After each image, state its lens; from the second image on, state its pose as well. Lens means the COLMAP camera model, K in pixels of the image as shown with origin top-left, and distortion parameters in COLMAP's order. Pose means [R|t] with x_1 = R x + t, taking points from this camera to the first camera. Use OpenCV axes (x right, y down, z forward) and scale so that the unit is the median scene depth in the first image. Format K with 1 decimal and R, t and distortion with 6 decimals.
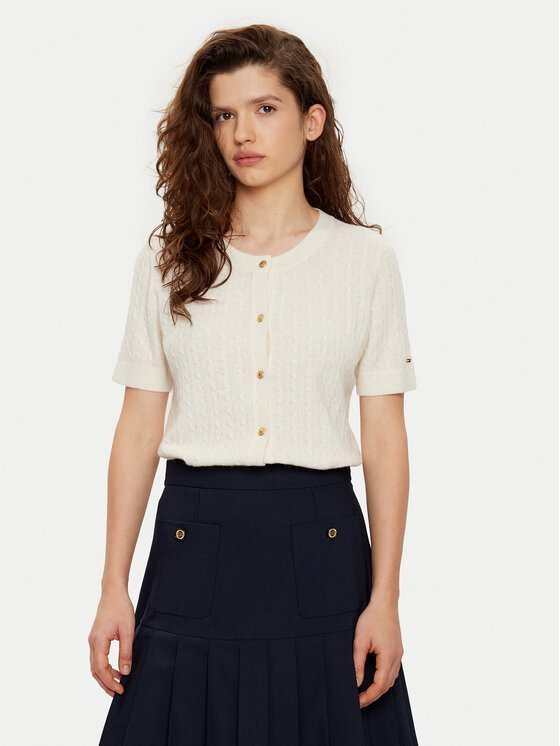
lens RADIAL K [[1642.1, 0, 280.0], [0, 1642.1, 373.0], [0, 0, 1]] dist [-0.988835, 0.154465]
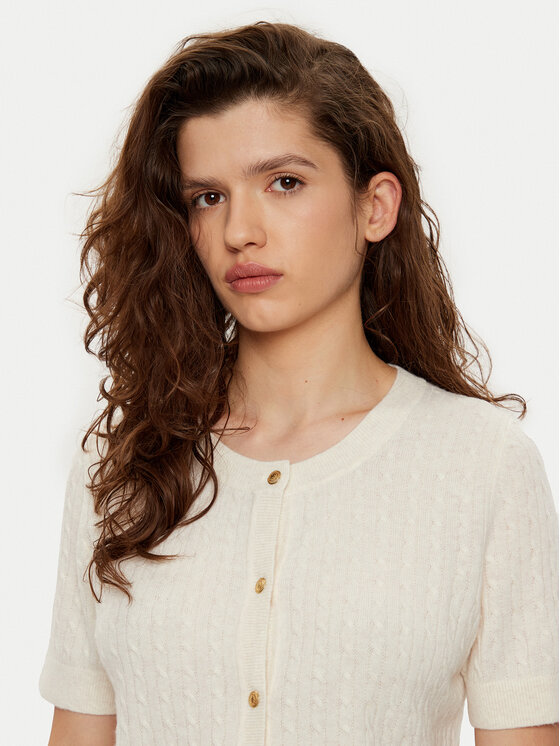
lens RADIAL K [[1672.8, 0, 280.0], [0, 1672.8, 373.0], [0, 0, 1]] dist [-0.225311, 0.223719]
pose [[0.990197, -0.036715, -0.134764, 0.062704], [0.019136, 0.991396, -0.129489, -0.030062], [0.138359, 0.125641, 0.982380, 0.462007]]
